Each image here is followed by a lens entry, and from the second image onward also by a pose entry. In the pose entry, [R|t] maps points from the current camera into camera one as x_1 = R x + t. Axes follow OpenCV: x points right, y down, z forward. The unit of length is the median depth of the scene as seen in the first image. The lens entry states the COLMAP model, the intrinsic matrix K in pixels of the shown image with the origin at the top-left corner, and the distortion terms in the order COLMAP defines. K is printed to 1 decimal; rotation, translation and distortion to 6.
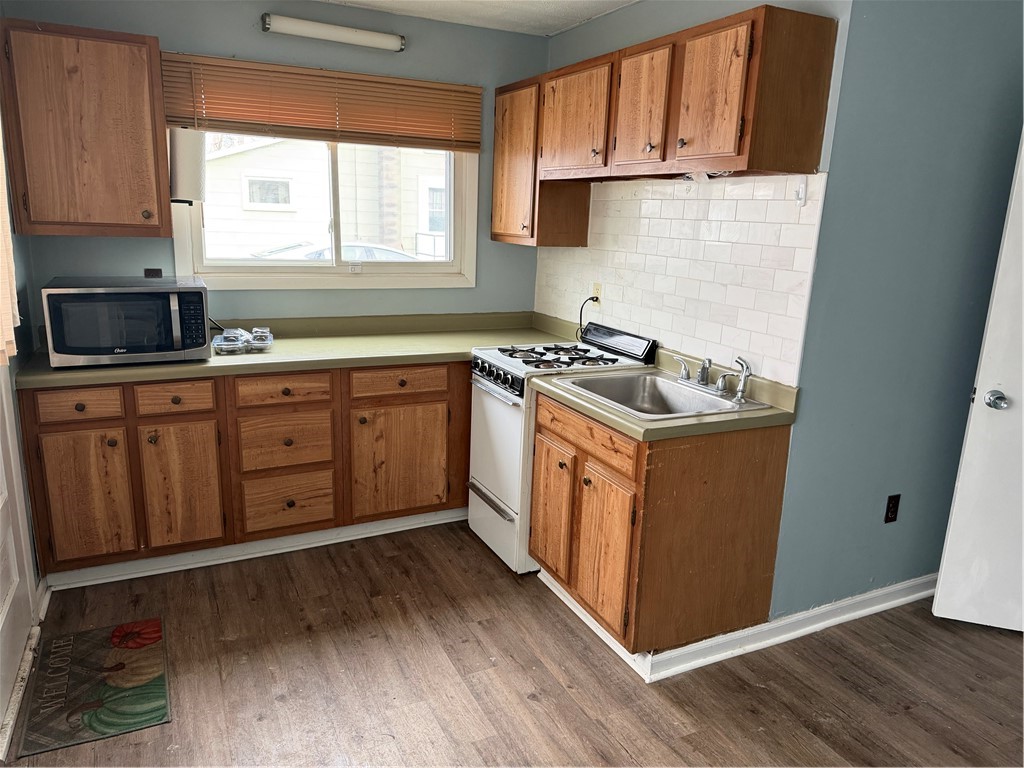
lens RADIAL K [[720.4, 0, 514.1], [0, 720.4, 383.7], [0, 0, 1]] dist [0.030112, -0.005798]
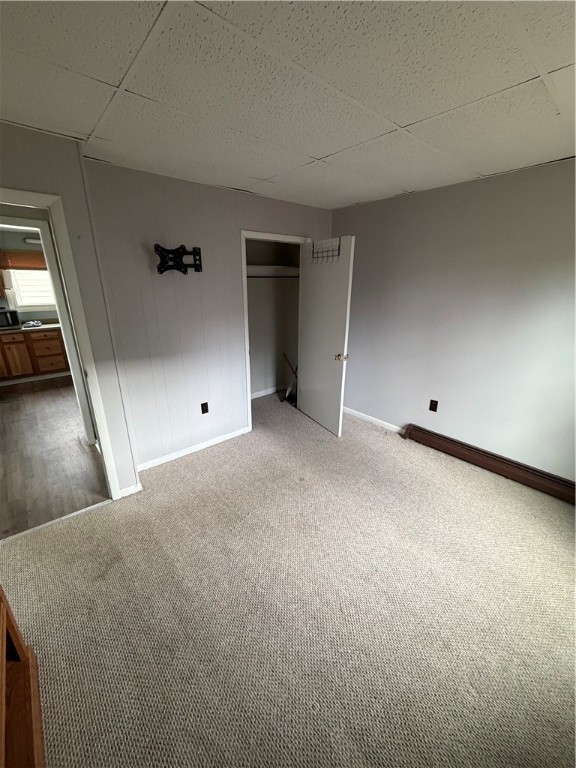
lens RADIAL K [[308.5, 0, 283.6], [0, 308.5, 386.2], [0, 0, 1]] dist [-0.001237, -0.000058]
pose [[0.971325, -0.111001, 0.210255, 0.570180], [0.092856, 0.991202, 0.094320, 0.248246], [-0.218875, -0.072092, 0.973086, -0.959026]]
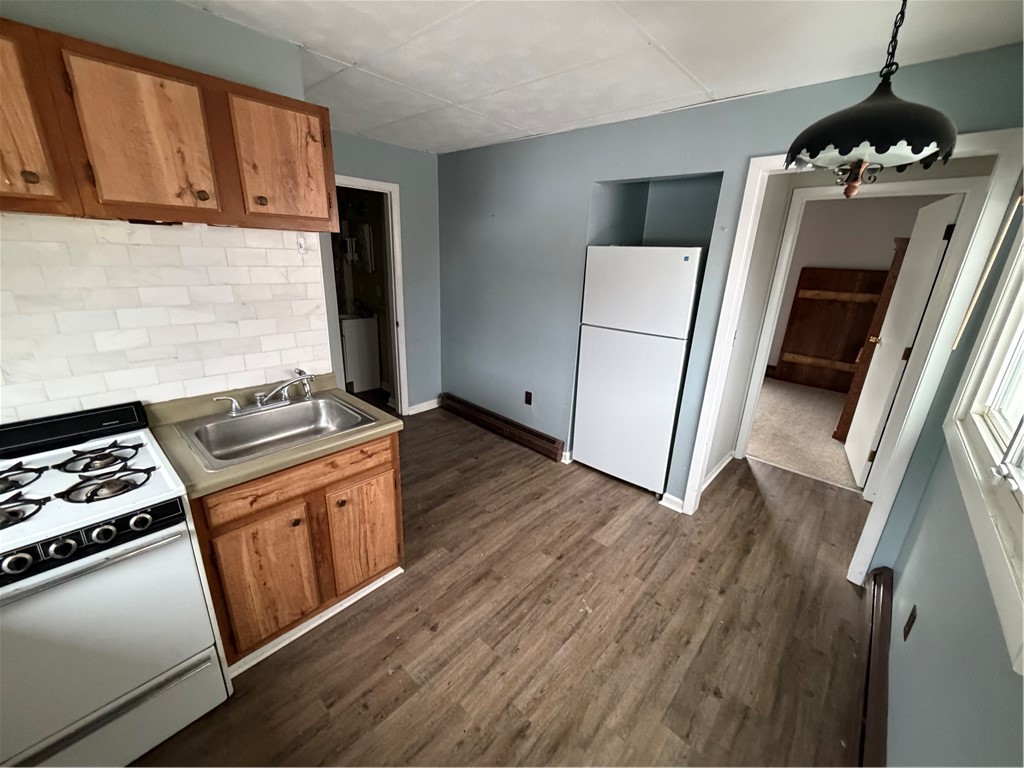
lens RADIAL K [[411.3, 0, 510.9], [0, 411.3, 384.5], [0, 0, 1]] dist [-0.001237, -0.000058]
pose [[-0.363790, -0.339009, 0.867600, -0.557579], [0.166183, 0.892856, 0.418559, -0.293640], [-0.916537, 0.296448, -0.268475, 0.943899]]
